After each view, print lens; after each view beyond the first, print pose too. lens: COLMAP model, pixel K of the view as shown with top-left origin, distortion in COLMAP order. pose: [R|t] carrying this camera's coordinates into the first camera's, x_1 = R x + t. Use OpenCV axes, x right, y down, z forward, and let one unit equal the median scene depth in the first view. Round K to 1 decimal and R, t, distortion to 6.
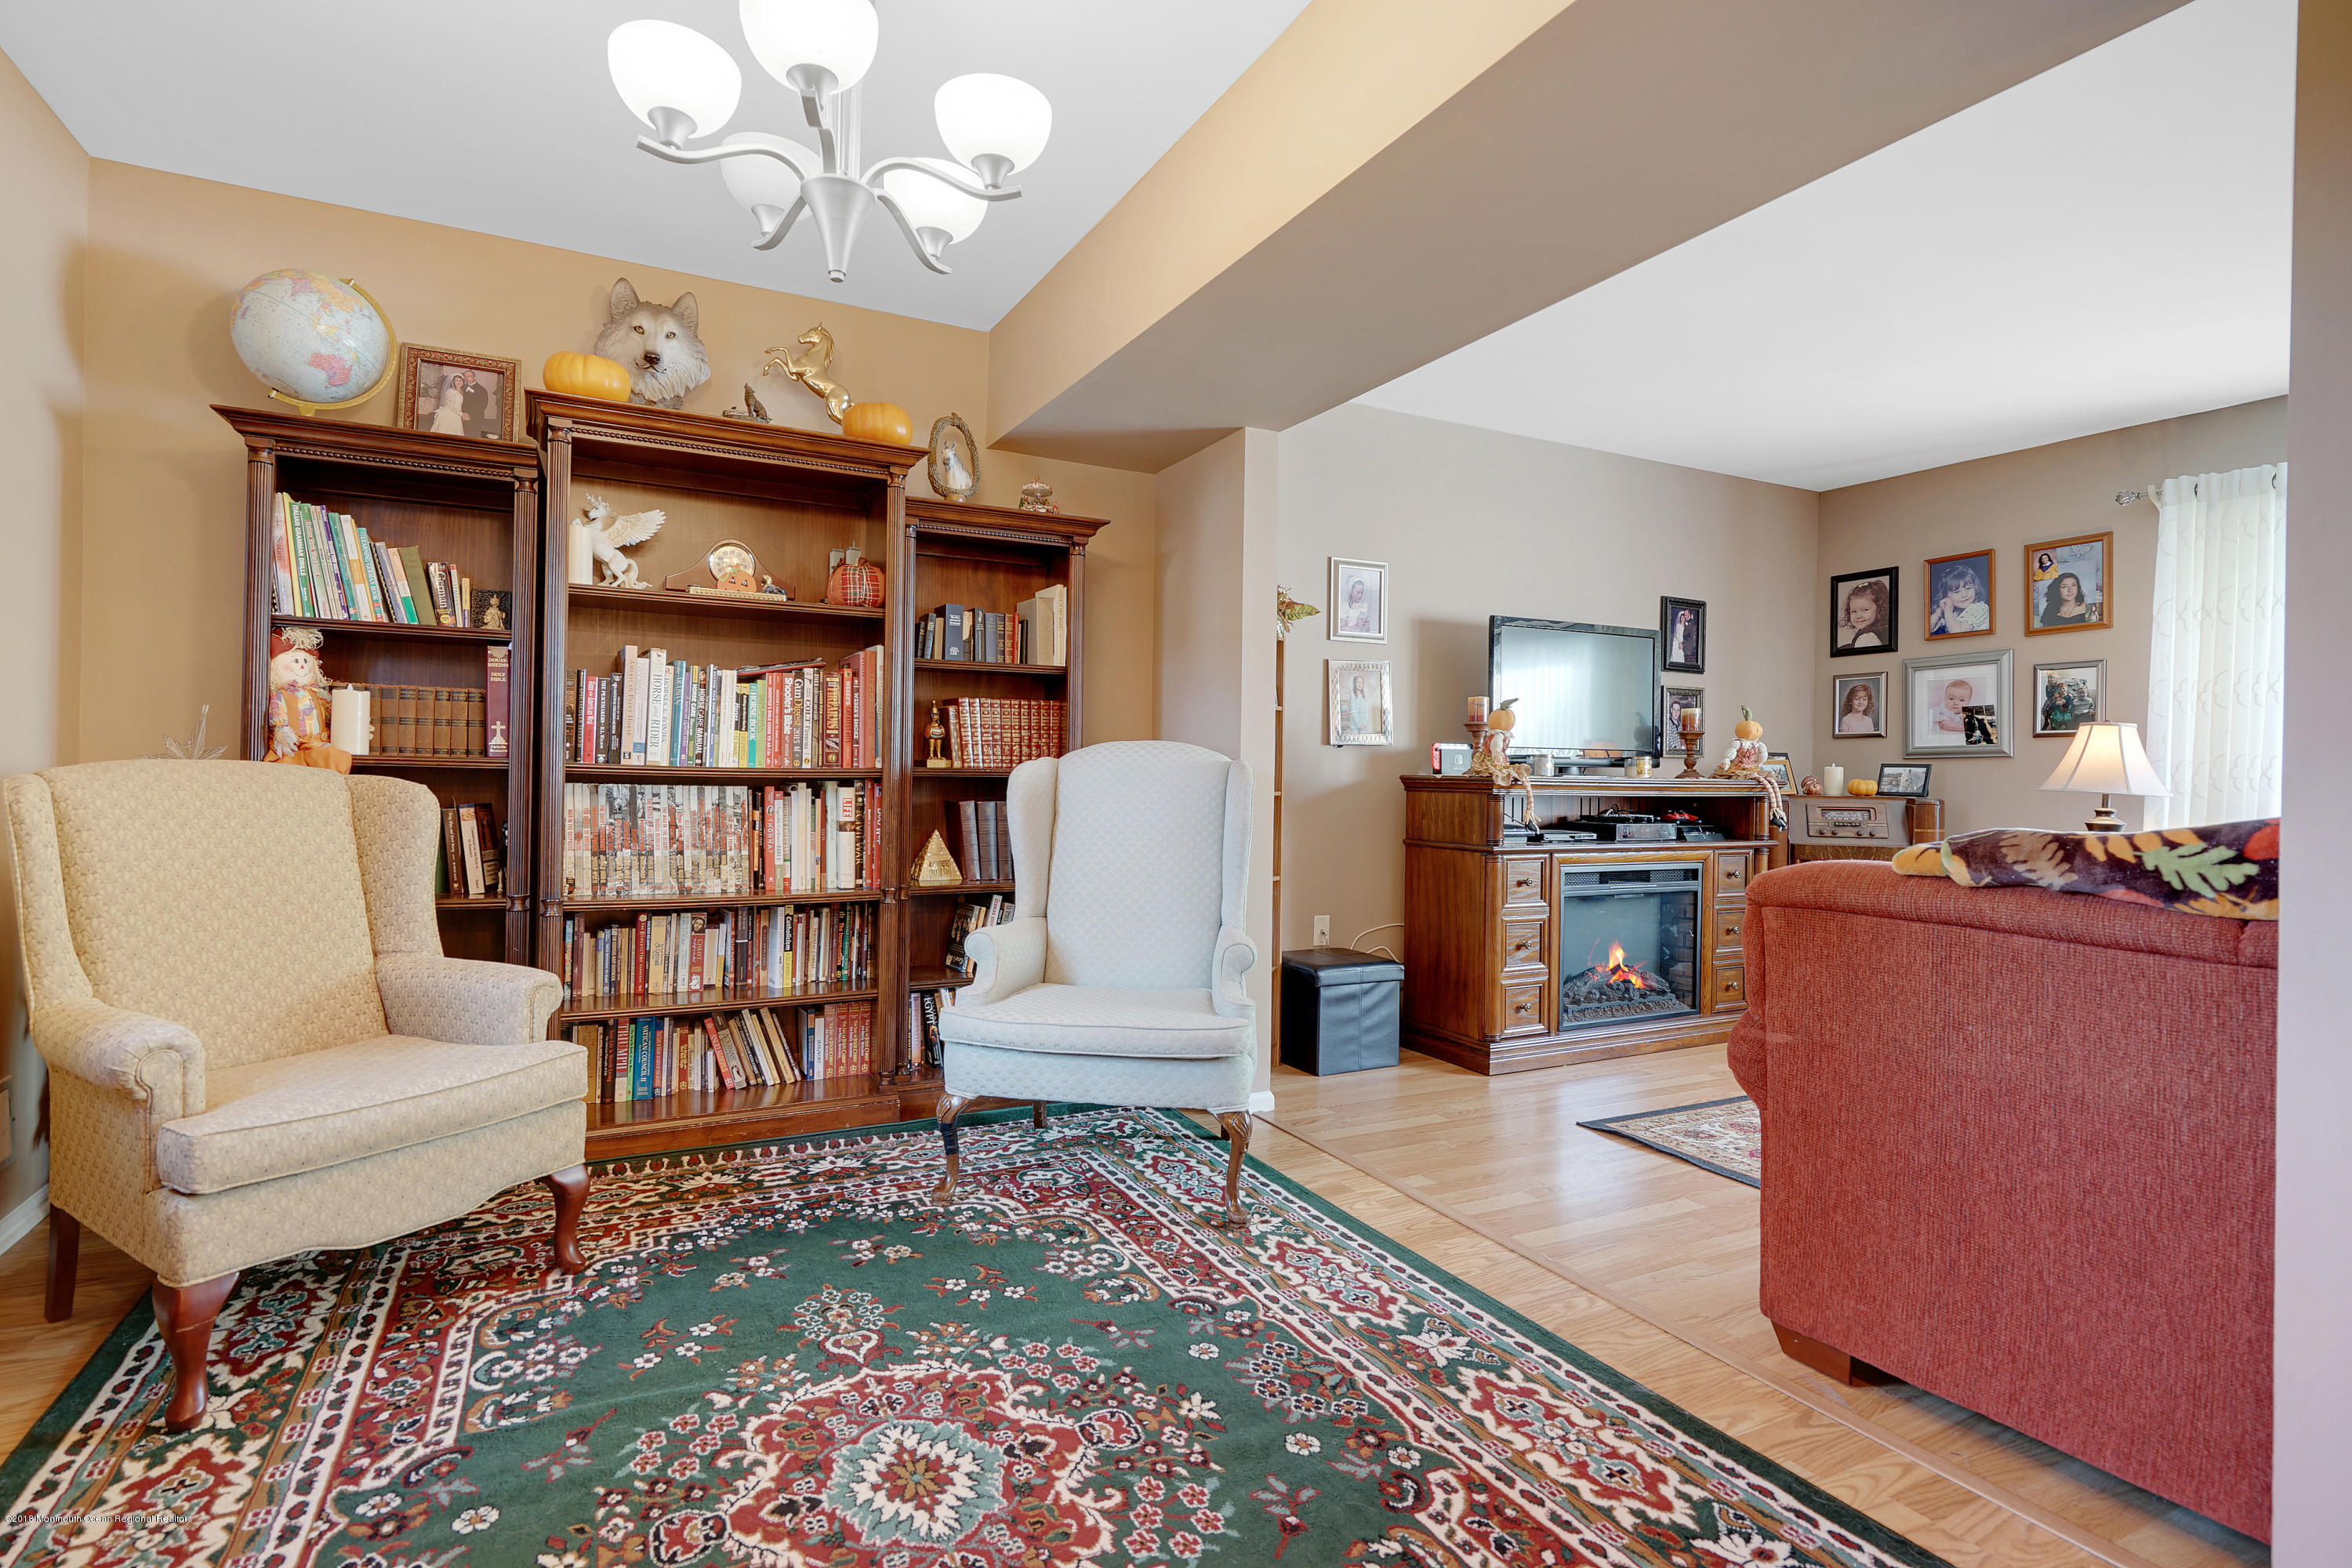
lens RADIAL K [[1181.9, 0, 1179.6], [0, 1181.9, 770.4], [0, 0, 1]] dist [-0.000887, -0.000138]
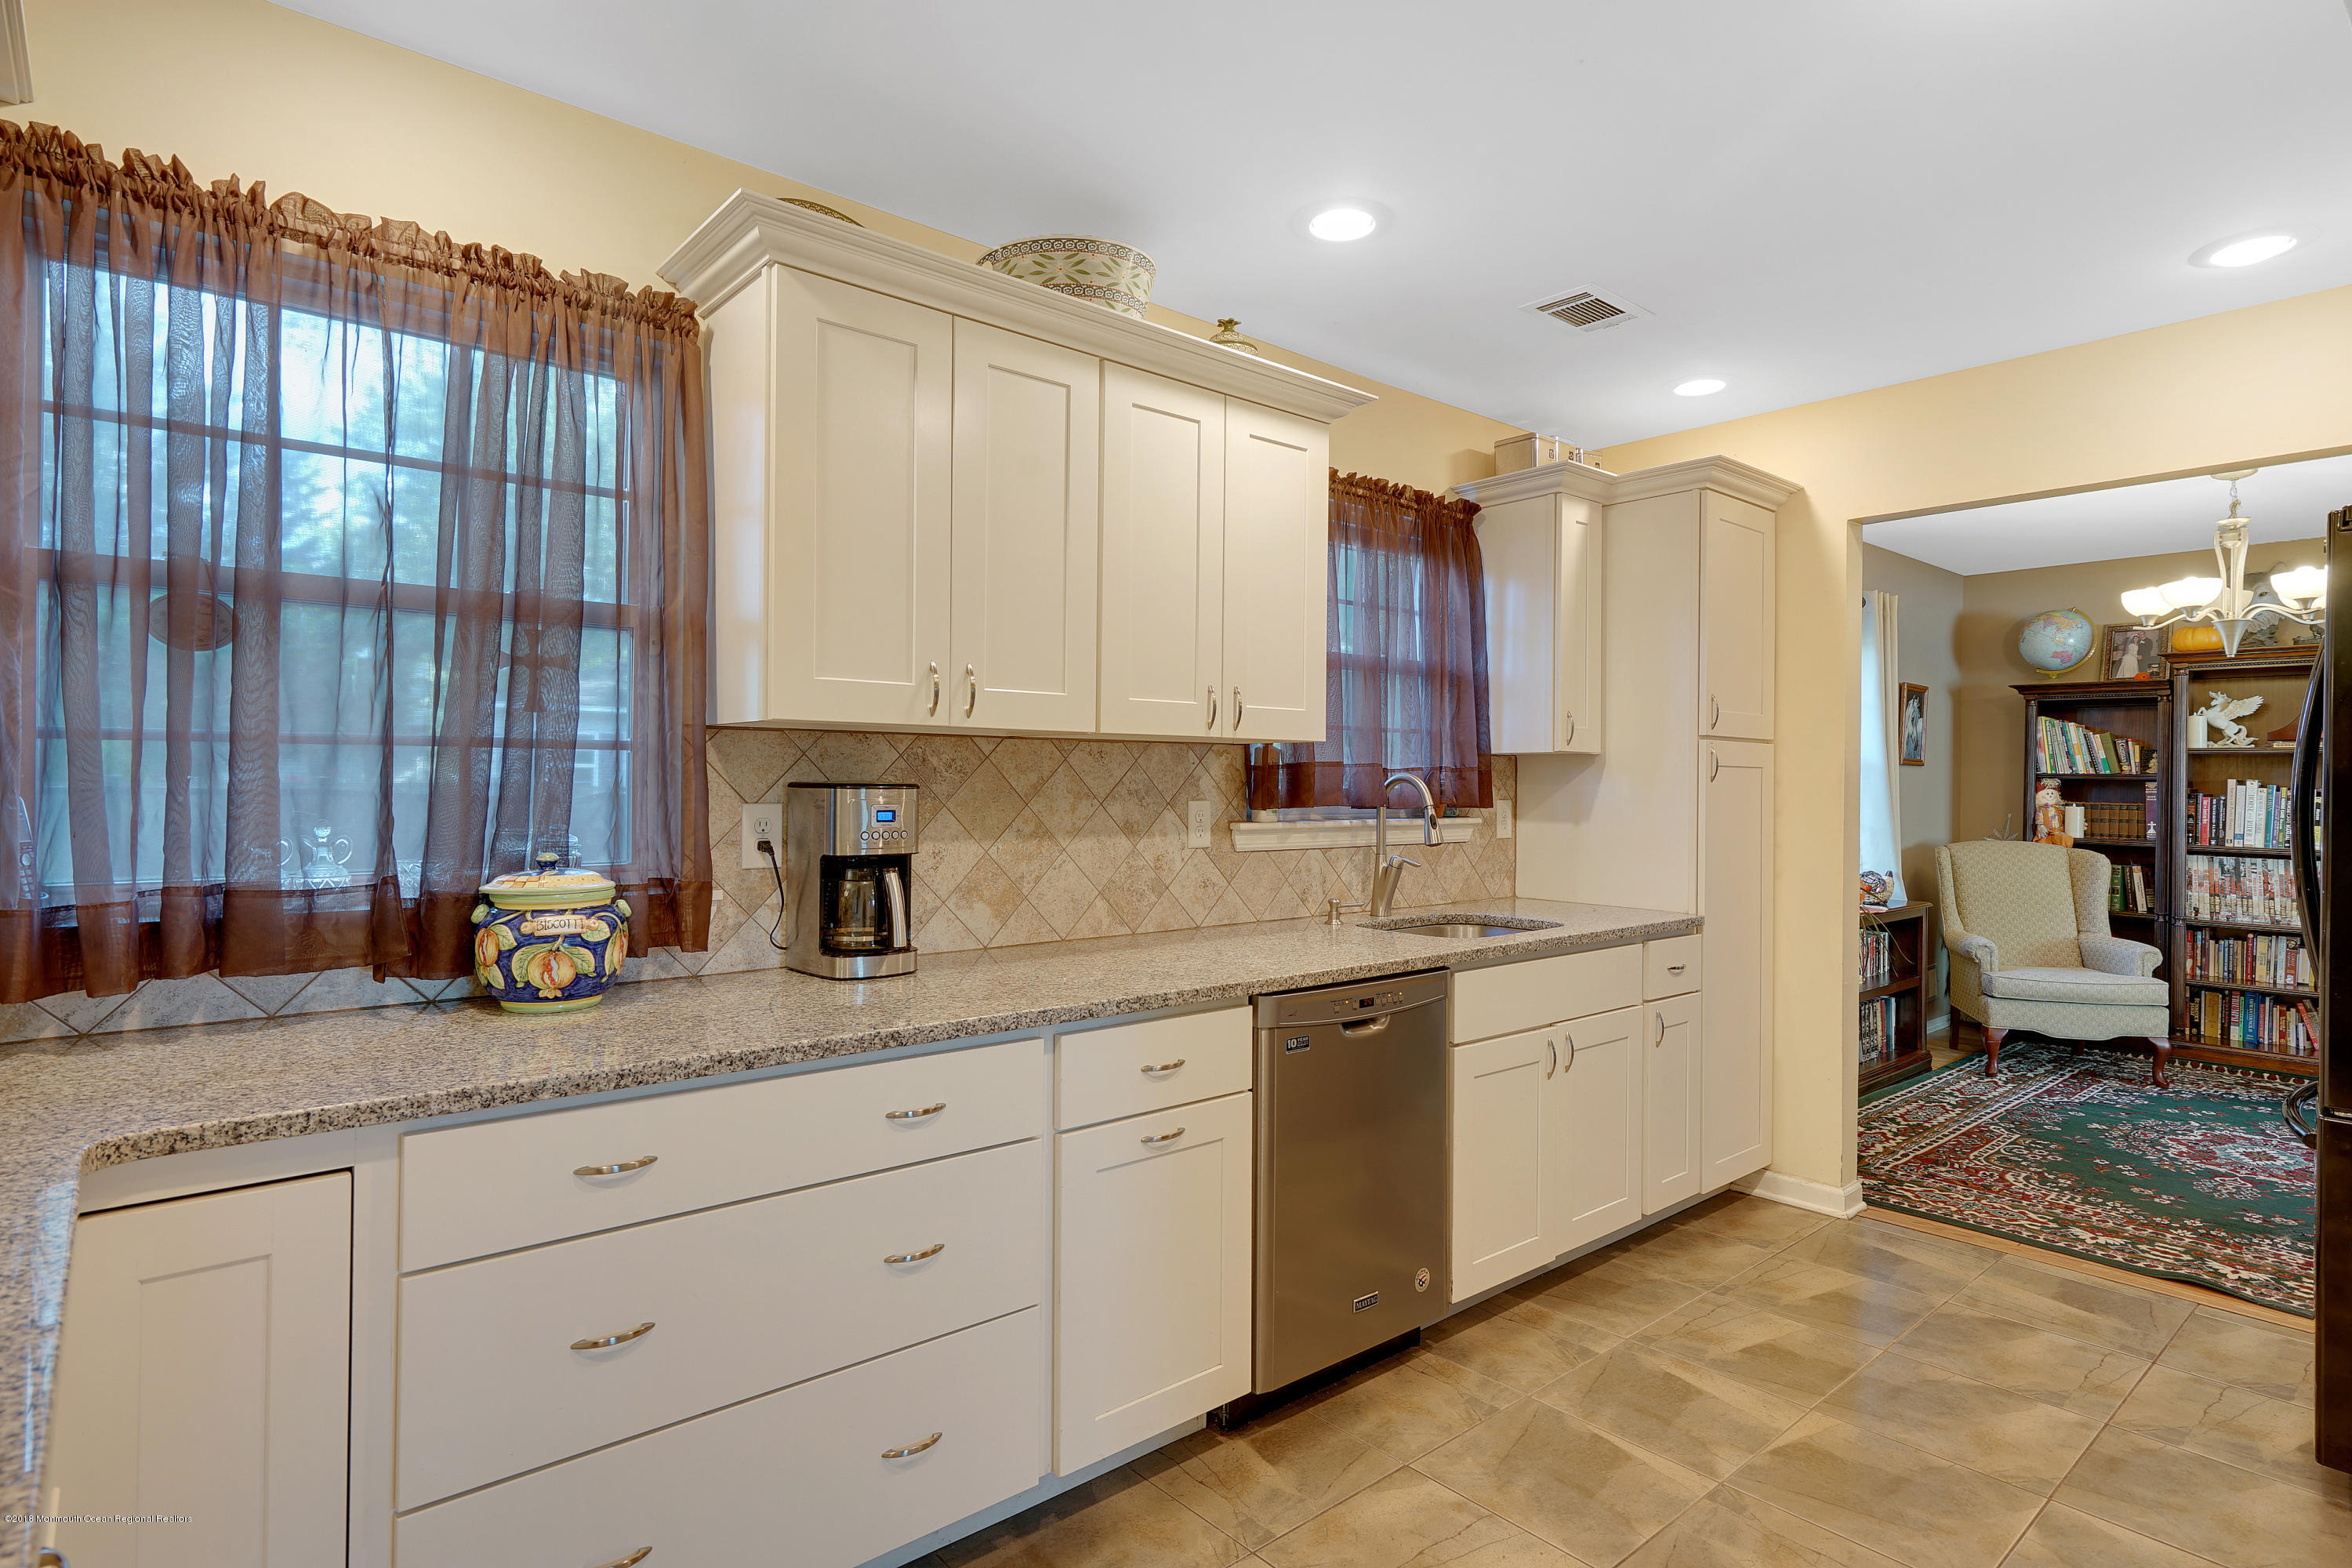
lens RADIAL K [[1209.1, 0, 1176.0], [0, 1209.1, 784.0], [0, 0, 1]] dist [0.002743, 0.001006]
pose [[0.236998, -0.013720, -0.971413, 0.955755], [-0.005697, 0.999863, -0.015512, -0.062870], [0.971493, 0.009210, 0.236888, -0.999892]]
